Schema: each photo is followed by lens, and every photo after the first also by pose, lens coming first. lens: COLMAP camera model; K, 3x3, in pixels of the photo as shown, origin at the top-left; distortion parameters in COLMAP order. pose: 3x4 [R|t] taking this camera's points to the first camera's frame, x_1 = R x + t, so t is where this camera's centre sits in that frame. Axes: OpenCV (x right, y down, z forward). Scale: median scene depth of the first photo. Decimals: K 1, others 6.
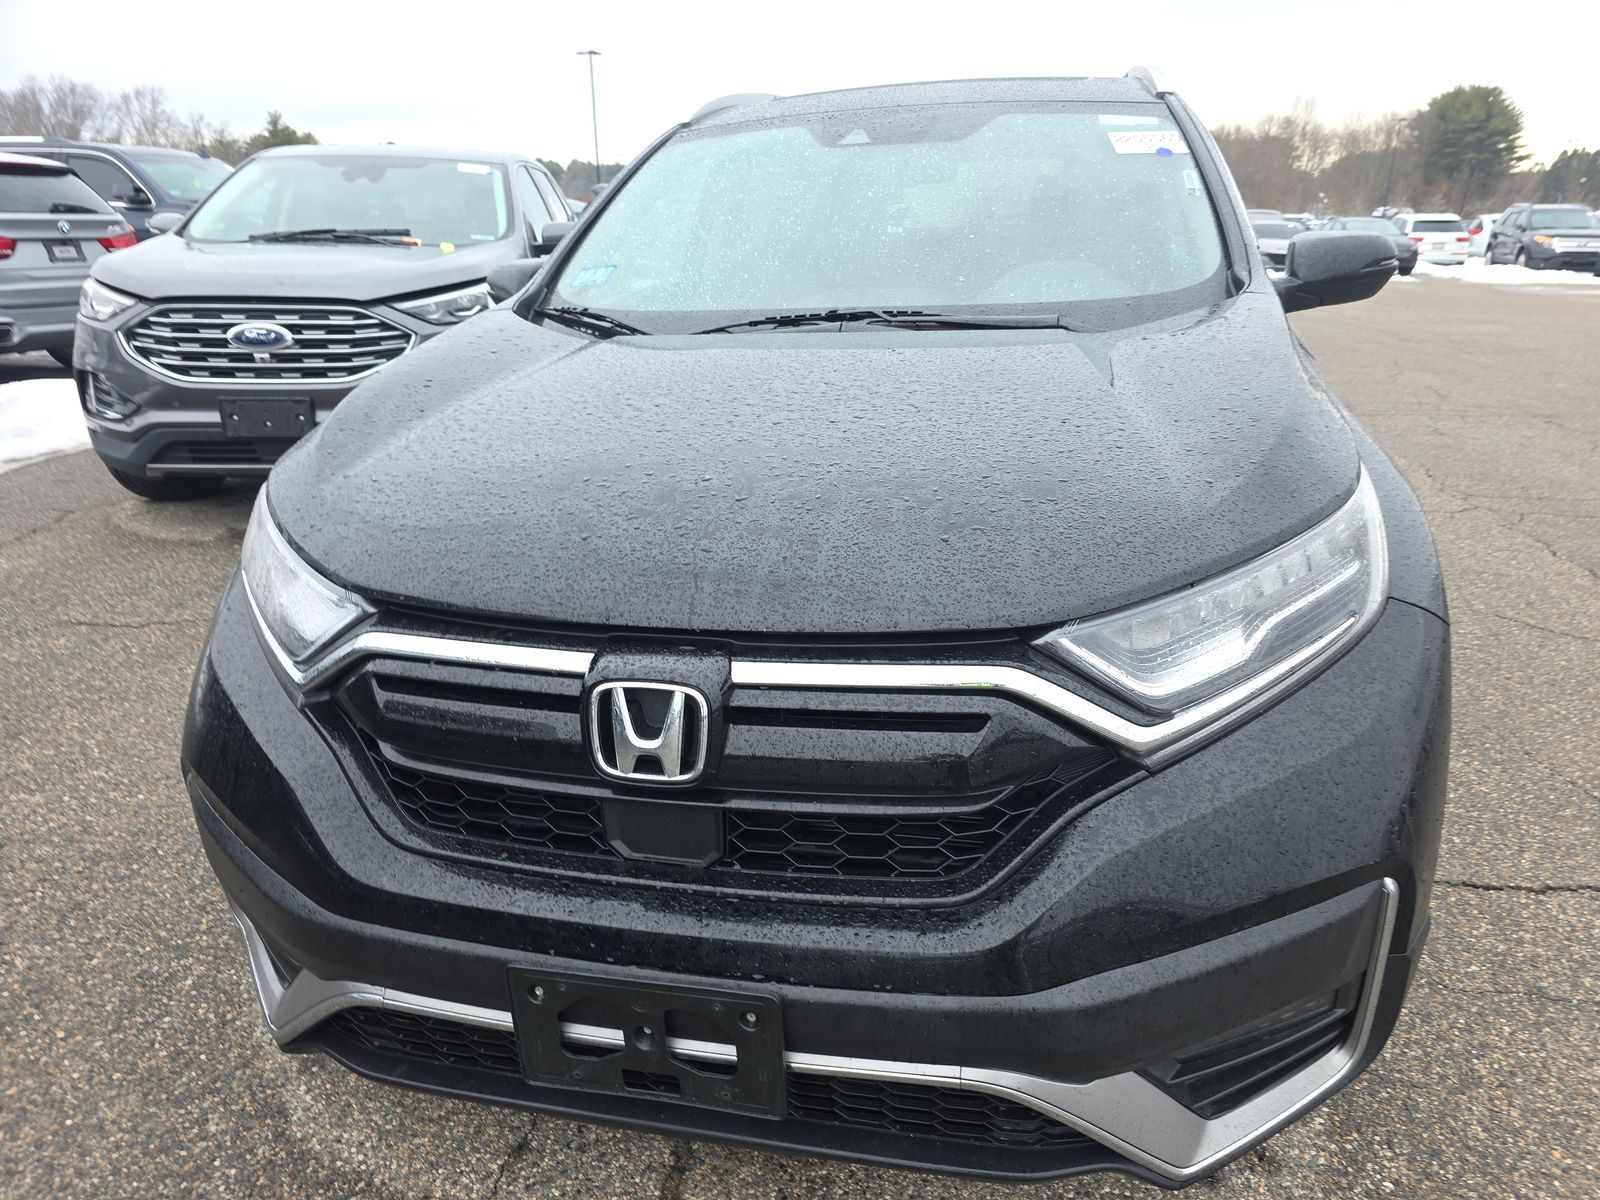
lens RADIAL K [[1095.8, 0, 803.7], [0, 1095.8, 610.3], [0, 0, 1]] dist [0.018925, -0.025749]
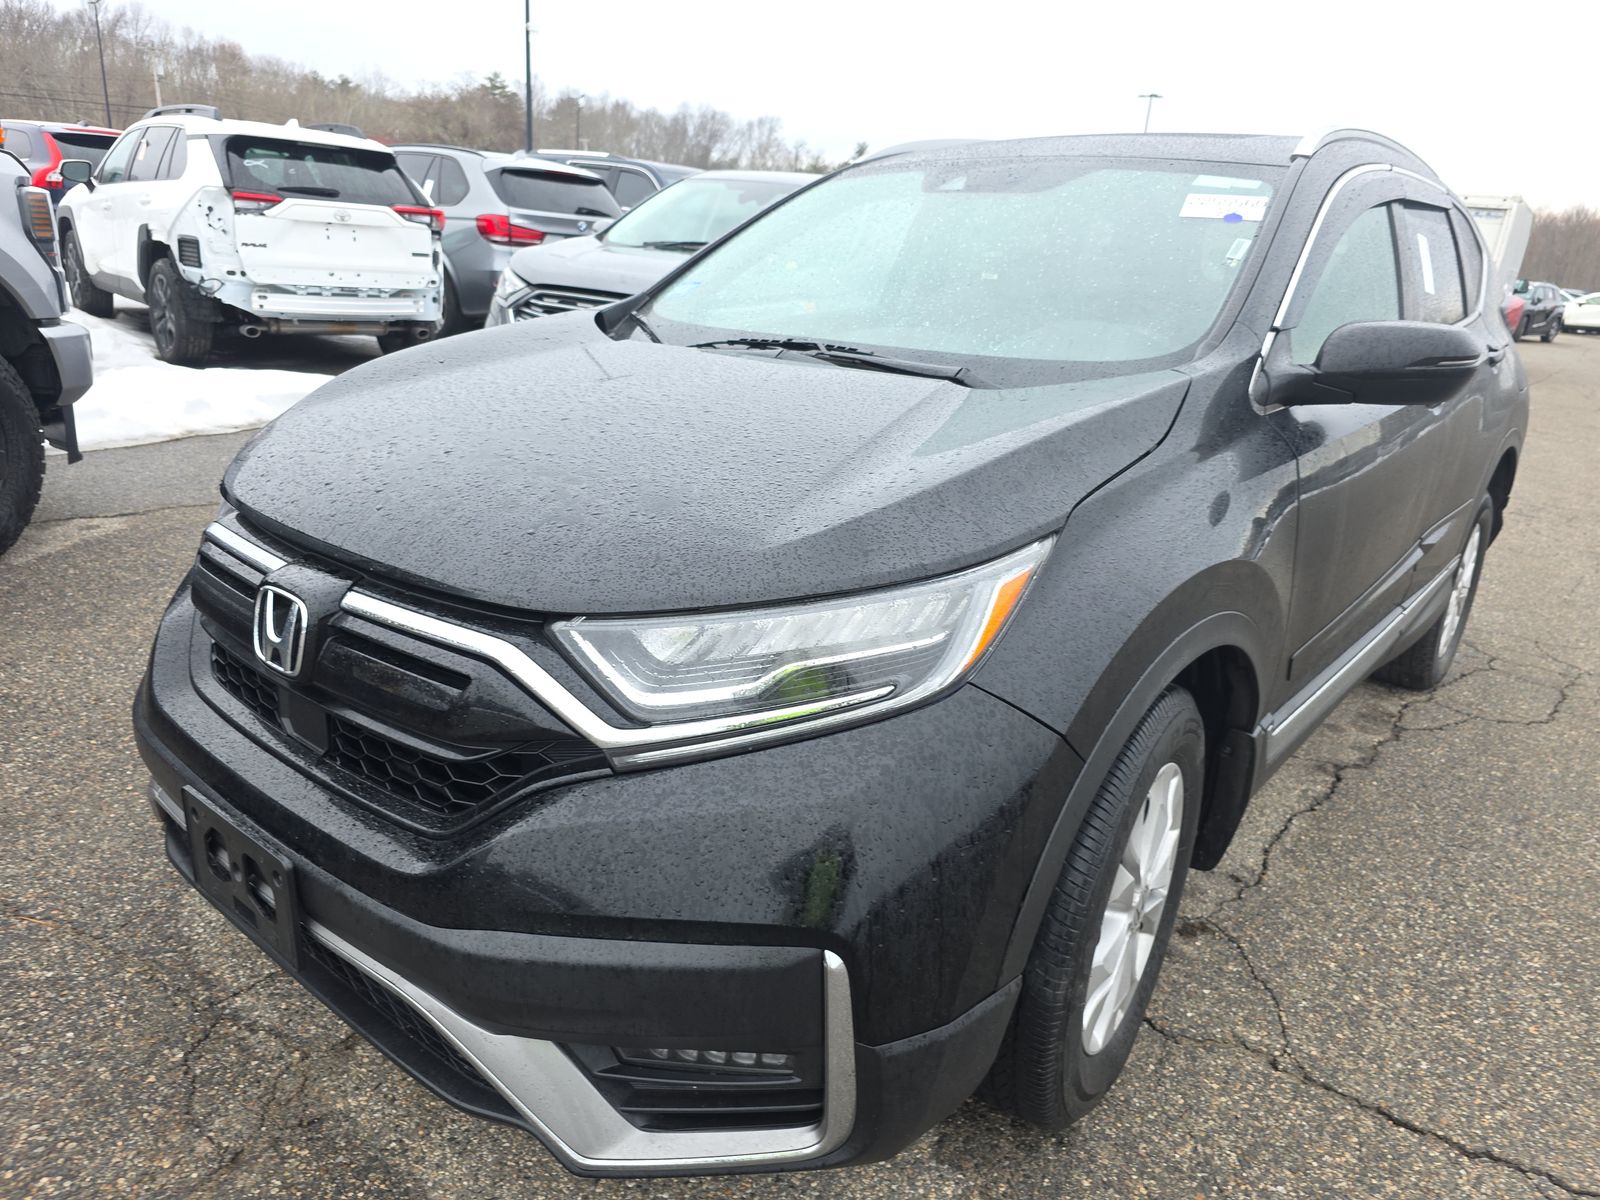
lens RADIAL K [[1095.8, 0, 810.7], [0, 1095.8, 595.4], [0, 0, 1]] dist [0.018925, -0.025749]
pose [[0.891872, 0.205450, -0.402934, 0.477897], [-0.222278, 0.974970, 0.005122, -0.036384], [0.393901, 0.084995, 0.915215, 0.048443]]
